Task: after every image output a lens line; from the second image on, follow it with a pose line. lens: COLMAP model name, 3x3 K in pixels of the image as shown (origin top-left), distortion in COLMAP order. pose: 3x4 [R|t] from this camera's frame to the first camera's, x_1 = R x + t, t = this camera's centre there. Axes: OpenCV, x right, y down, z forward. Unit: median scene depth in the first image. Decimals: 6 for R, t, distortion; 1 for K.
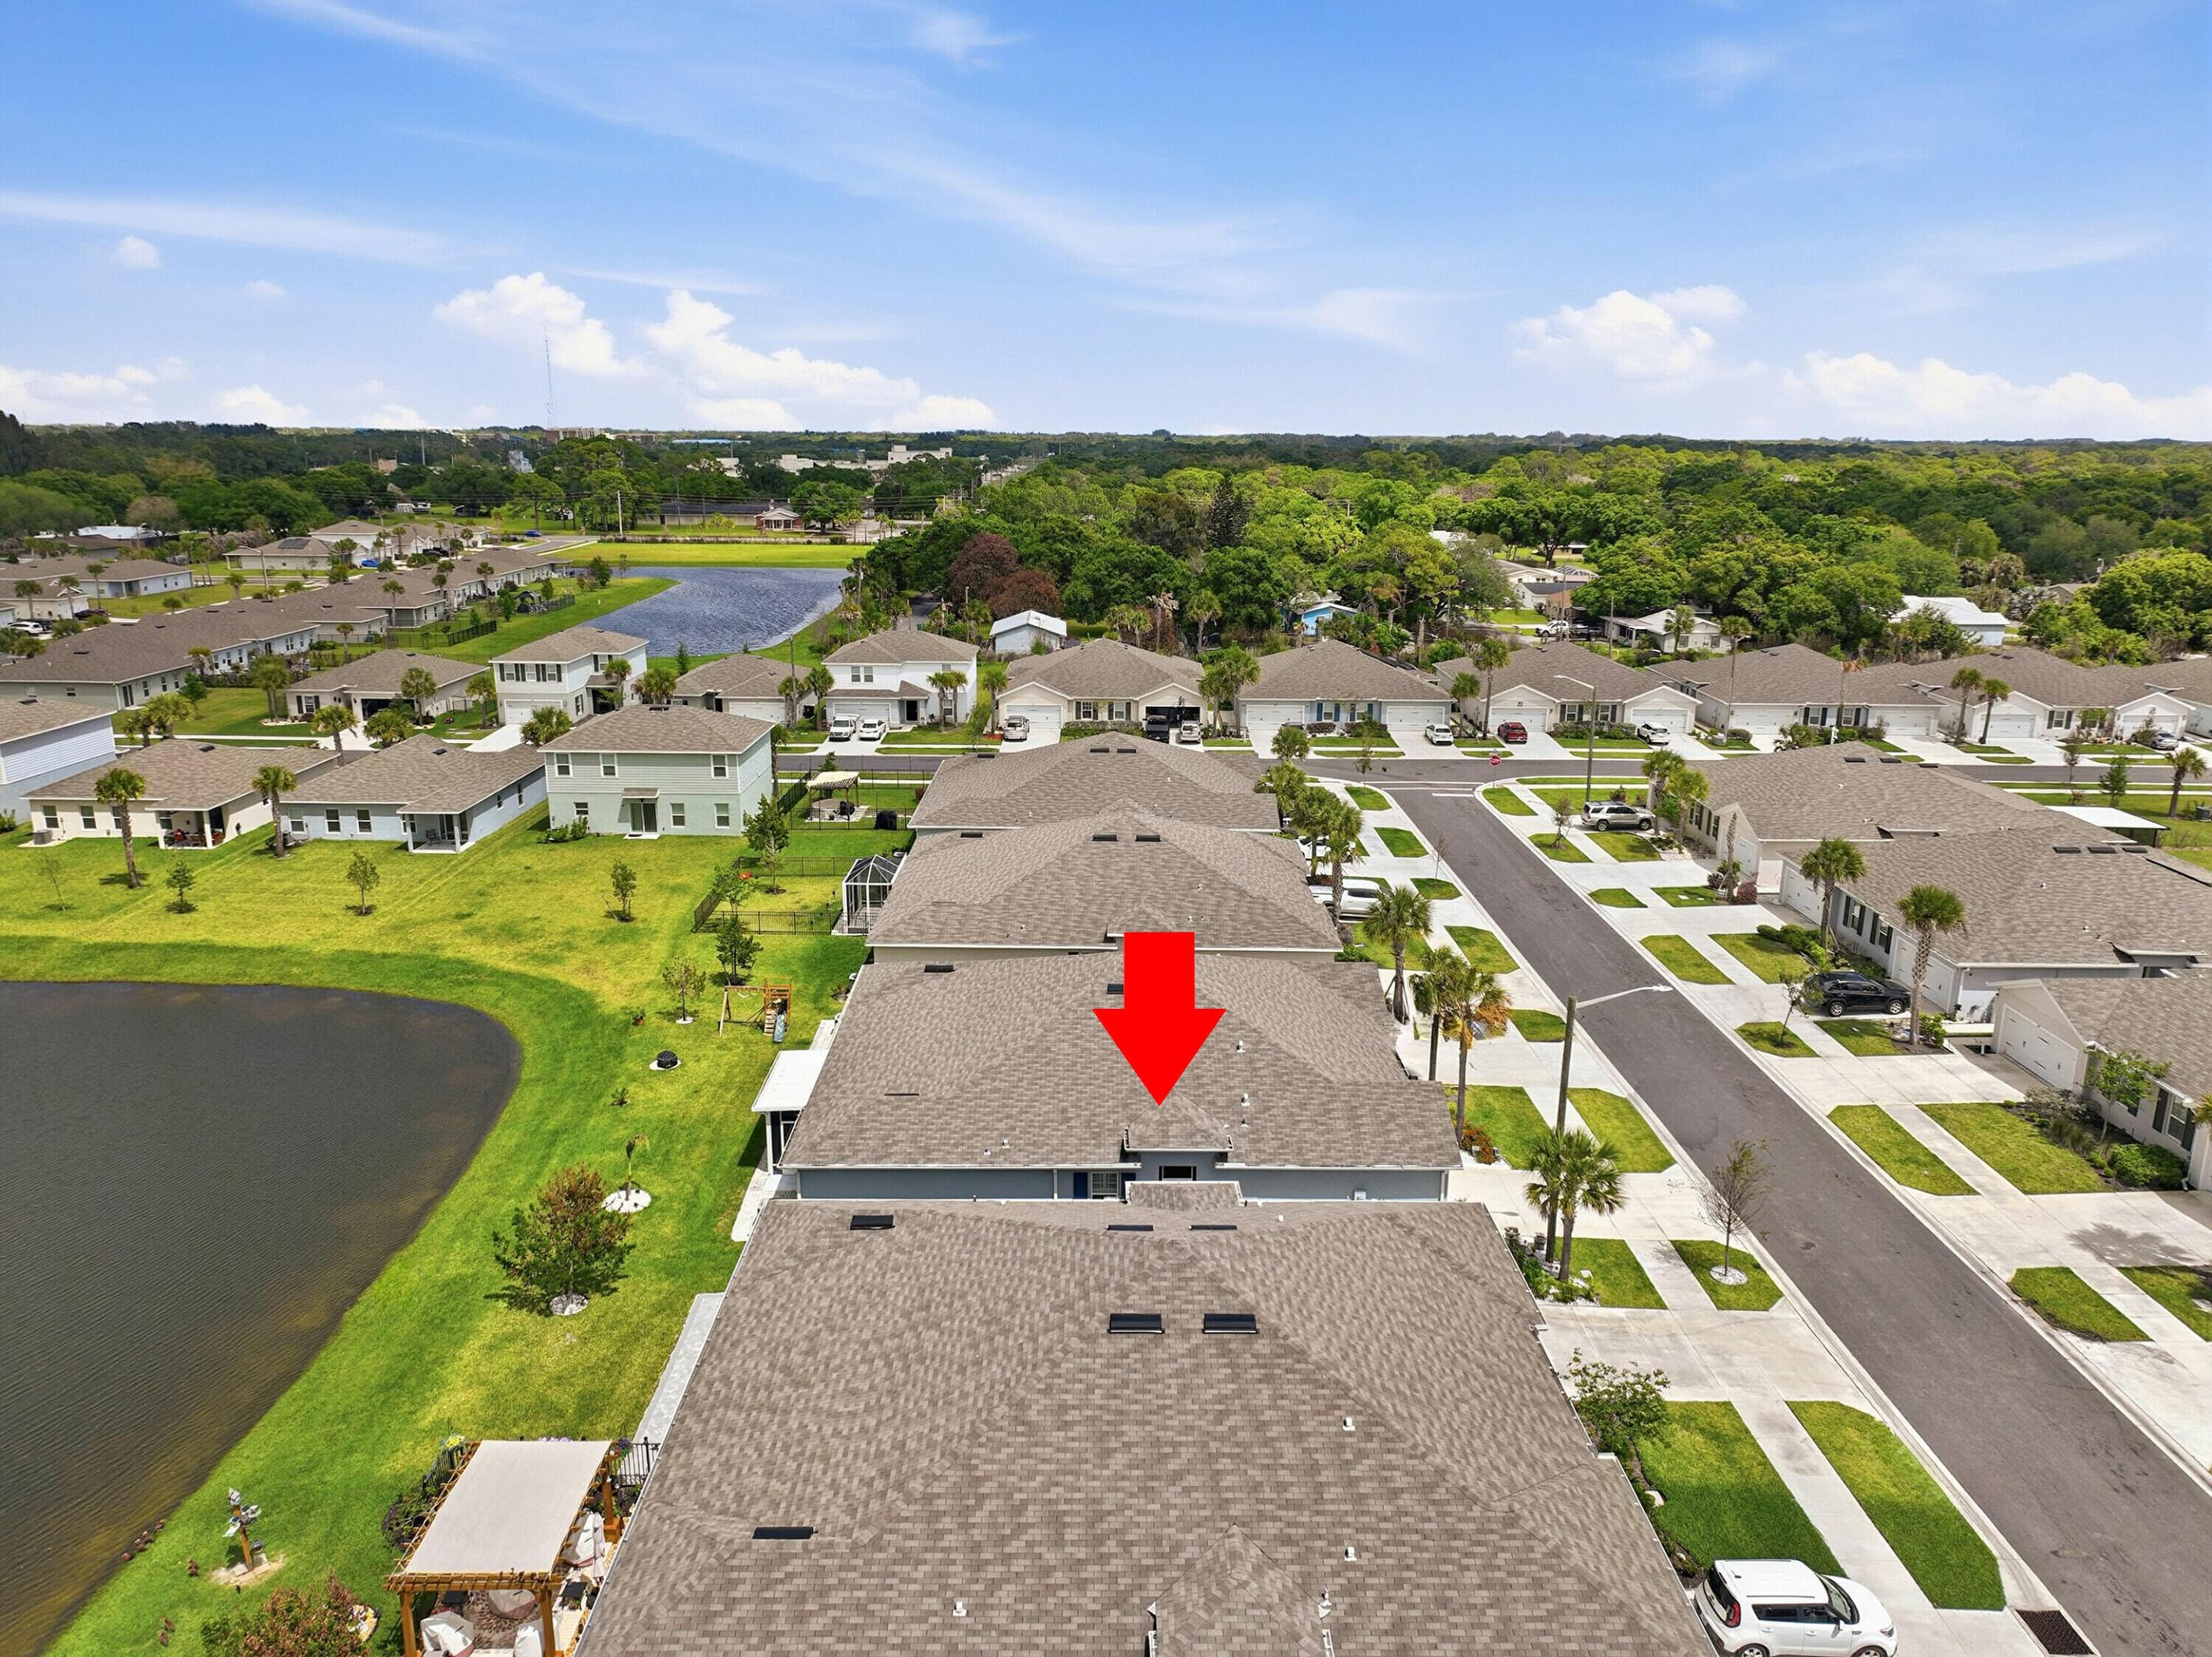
lens RADIAL K [[1544.3, 0, 1106.0], [0, 1544.3, 828.5], [0, 0, 1]] dist [0.009536, 0.000359]
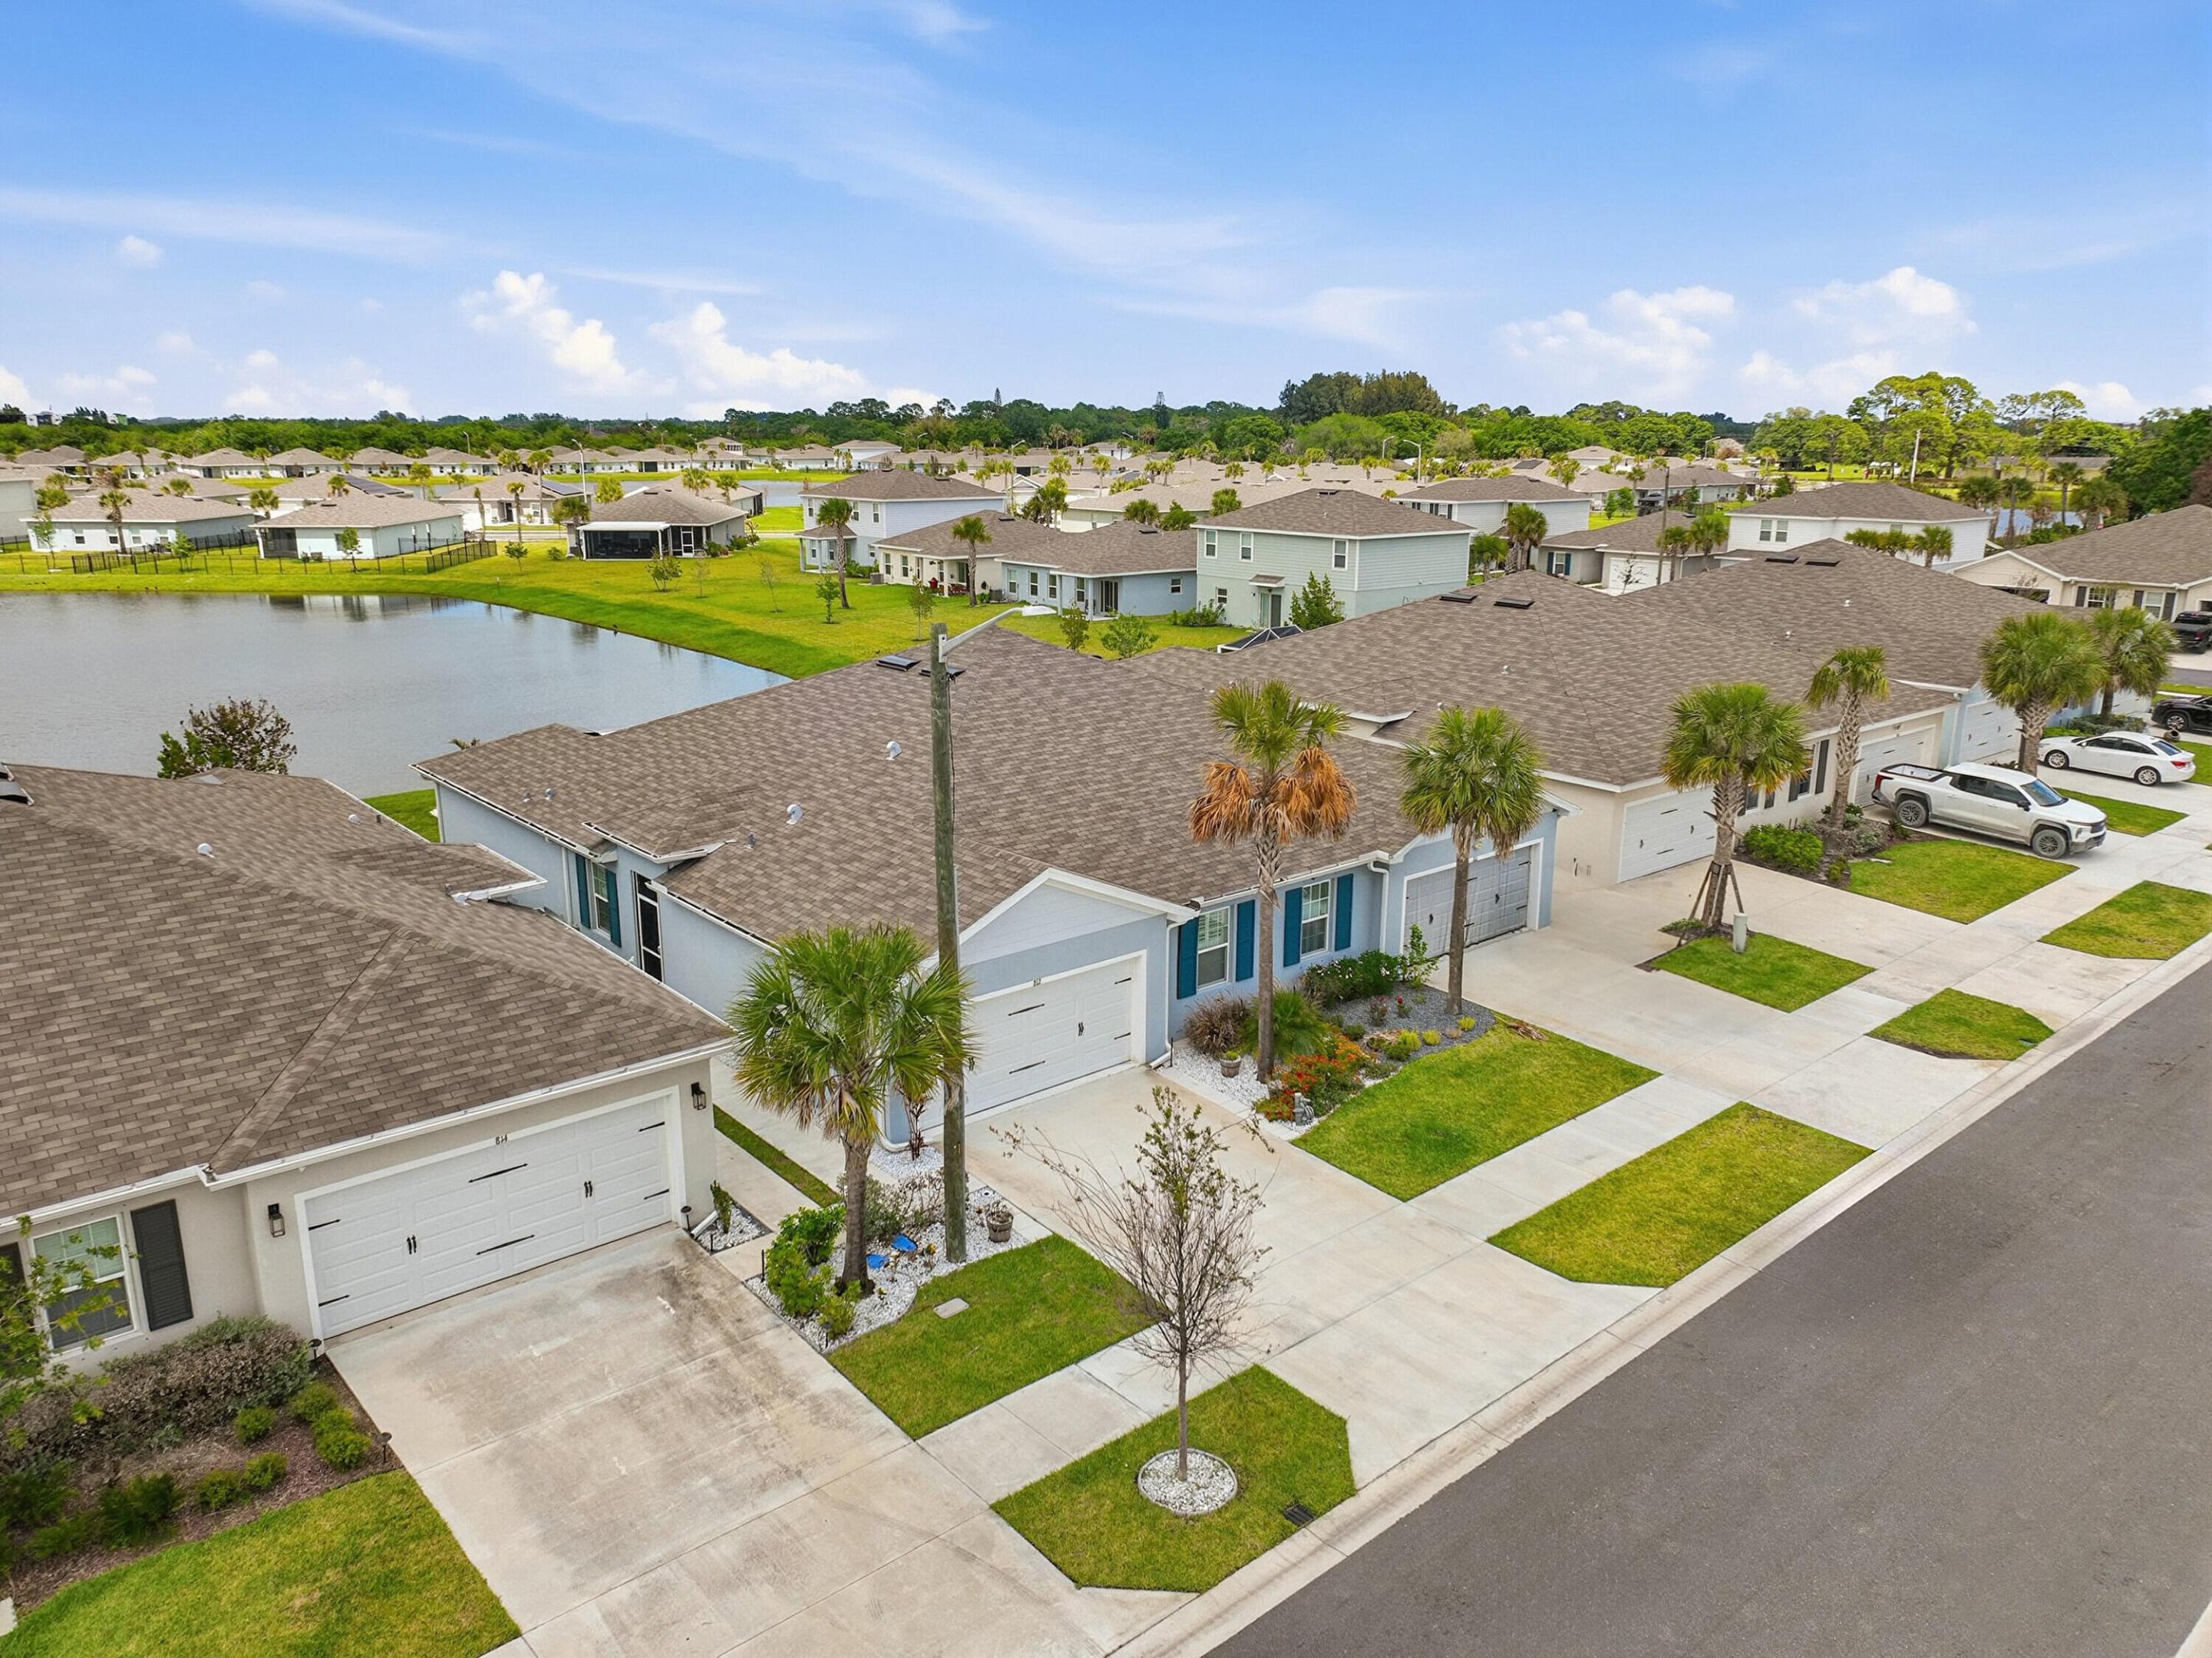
lens RADIAL K [[1544.5, 0, 1106.0], [0, 1544.5, 829.0], [0, 0, 1]] dist [0.009536, 0.000359]
pose [[0.641774, 0.187548, -0.743607, 0.473169], [-0.187980, 0.978526, 0.084561, 0.086632], [0.743498, 0.085514, 0.663248, 0.554524]]
